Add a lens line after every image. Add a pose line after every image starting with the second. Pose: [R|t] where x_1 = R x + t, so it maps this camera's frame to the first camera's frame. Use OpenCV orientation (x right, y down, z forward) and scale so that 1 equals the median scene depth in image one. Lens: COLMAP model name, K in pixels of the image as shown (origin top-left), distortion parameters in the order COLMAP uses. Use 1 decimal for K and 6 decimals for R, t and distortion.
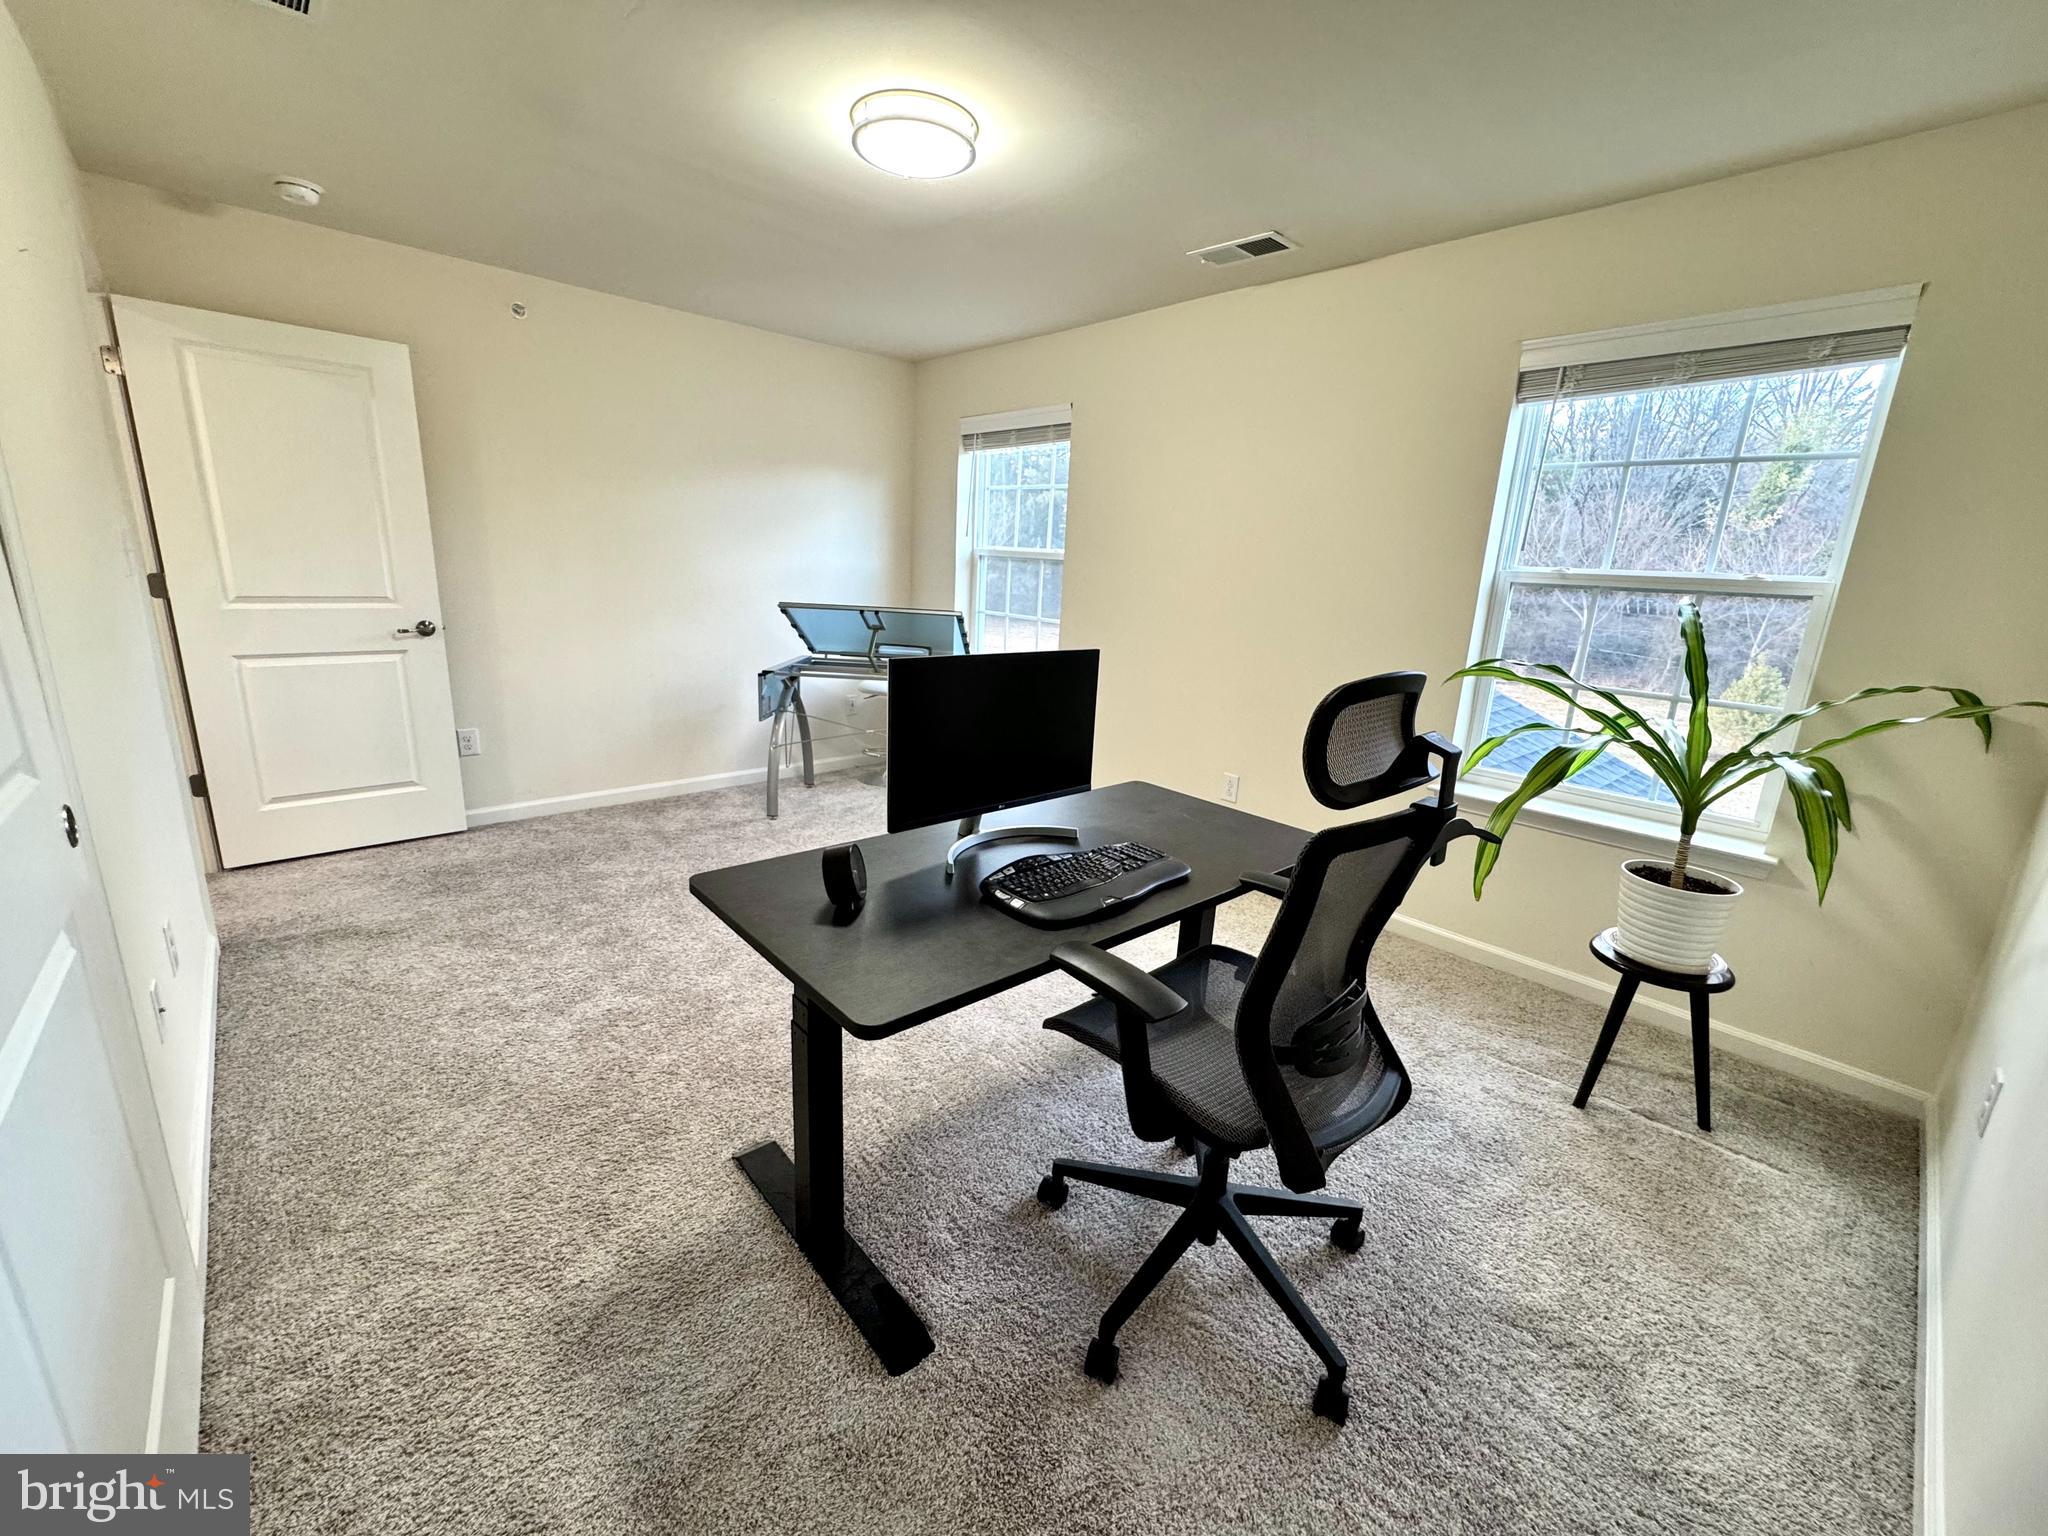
lens RADIAL K [[818.4, 0, 1026.9], [0, 818.4, 762.9], [0, 0, 1]] dist [0.000971, 0.000296]
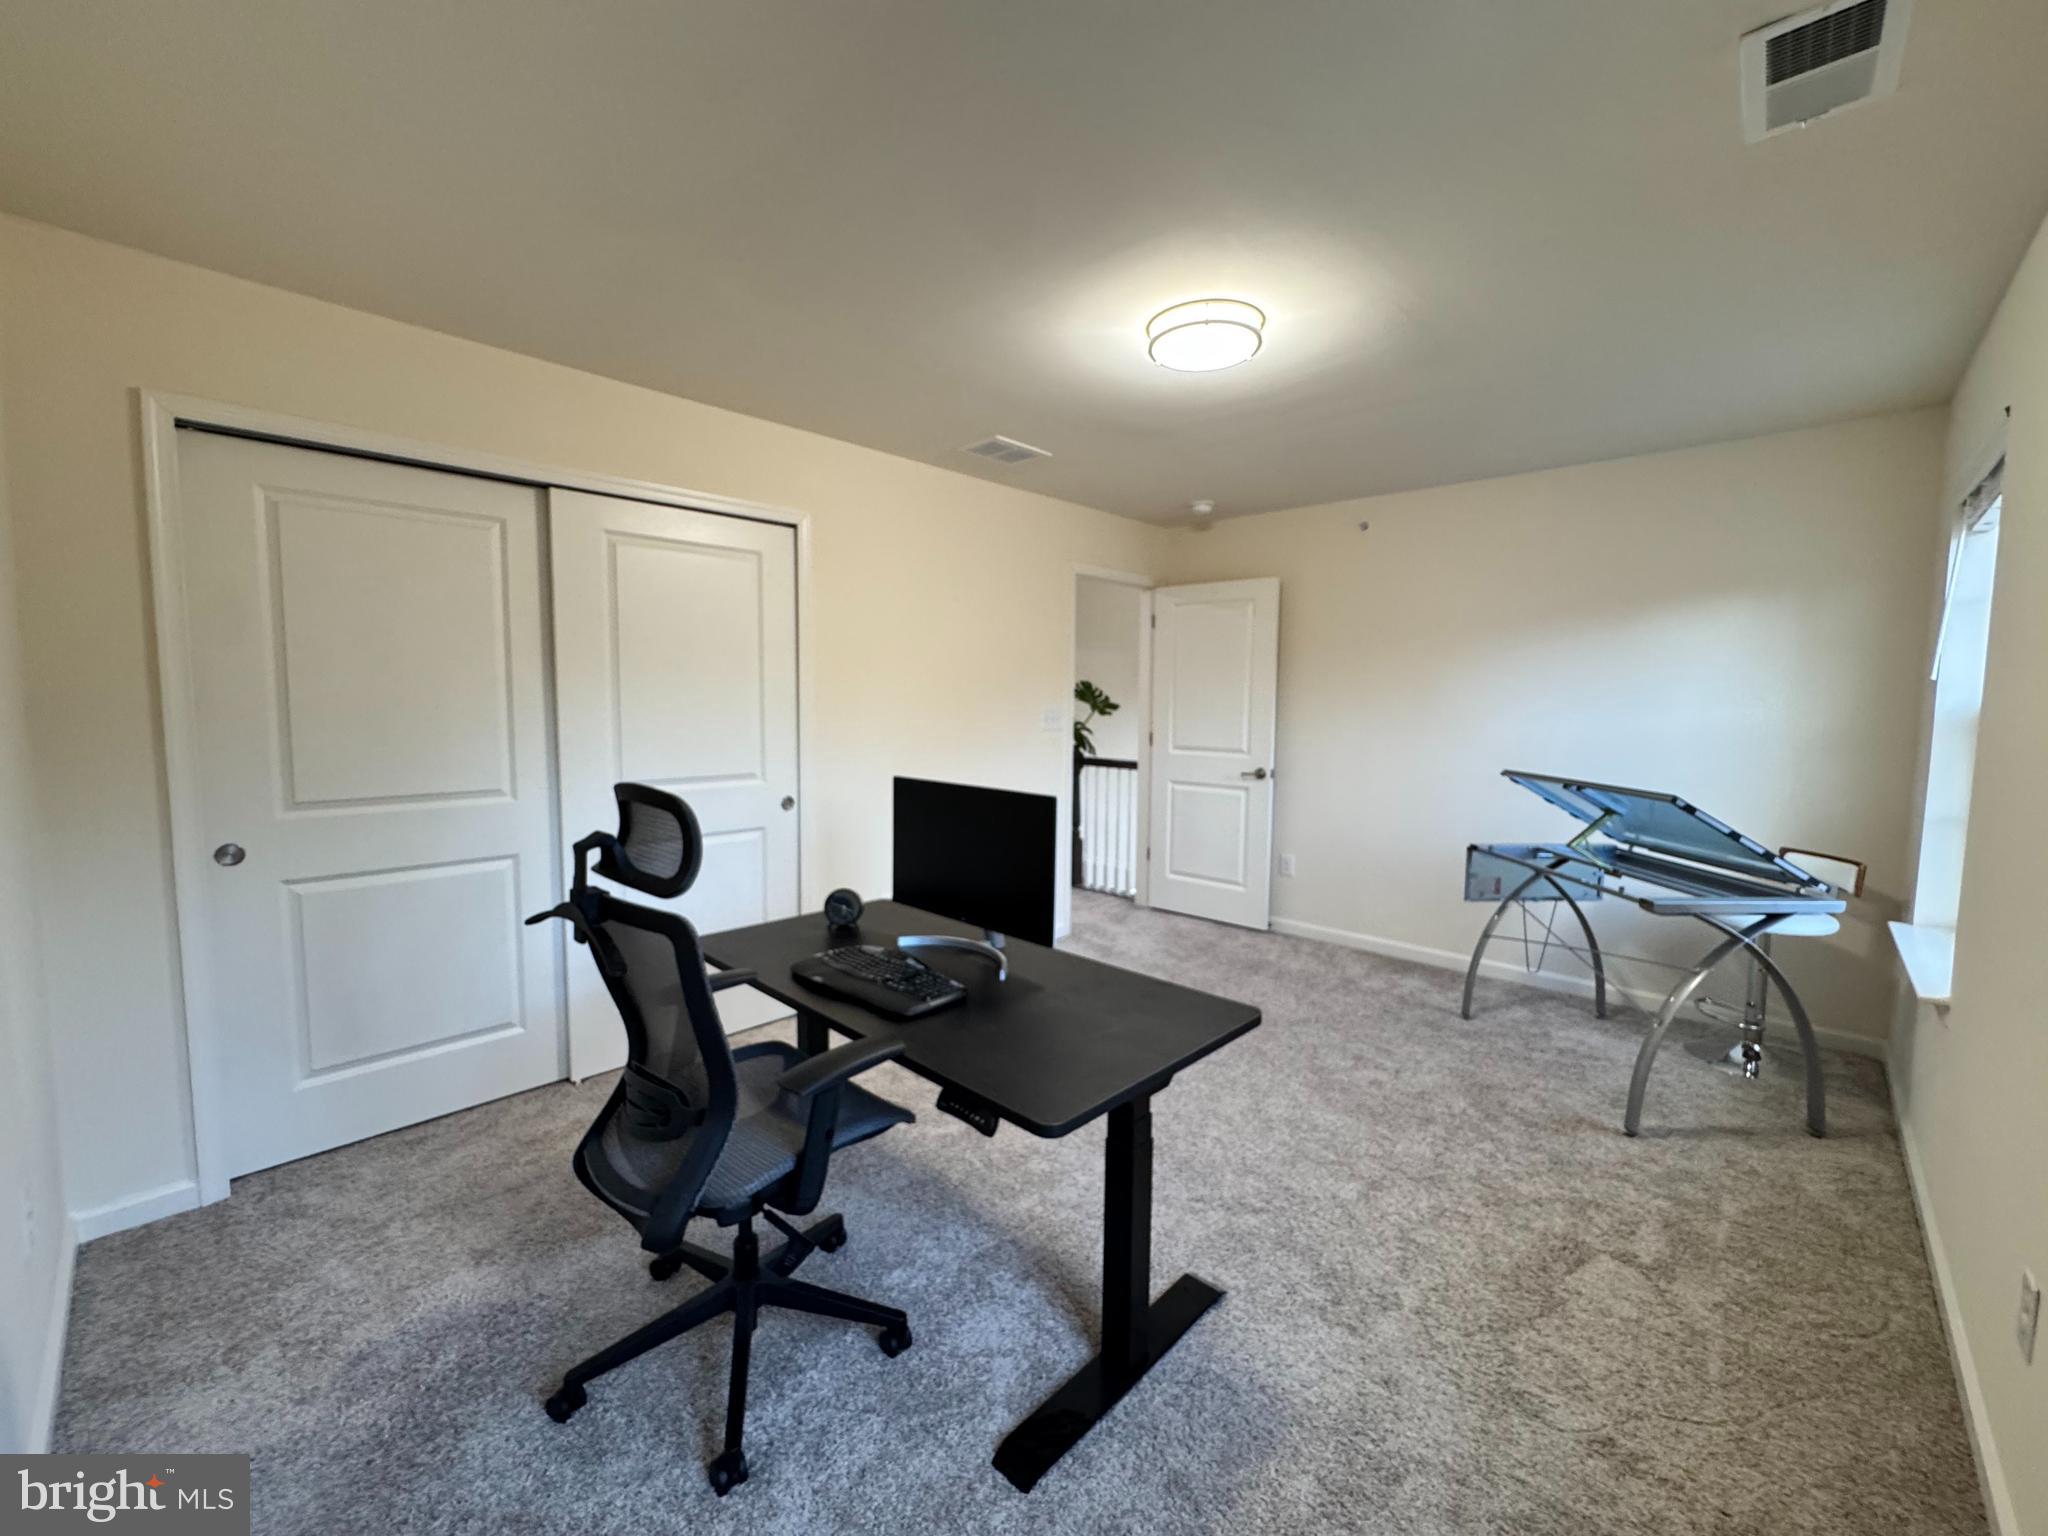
lens RADIAL K [[818.4, 0, 1026.9], [0, 818.4, 762.9], [0, 0, 1]] dist [0.000971, 0.000296]
pose [[0.077054, 0.034366, -0.996434, 0.552854], [-0.247280, 0.968839, 0.014292, -0.098881], [0.965875, 0.245297, 0.083151, 0.479365]]
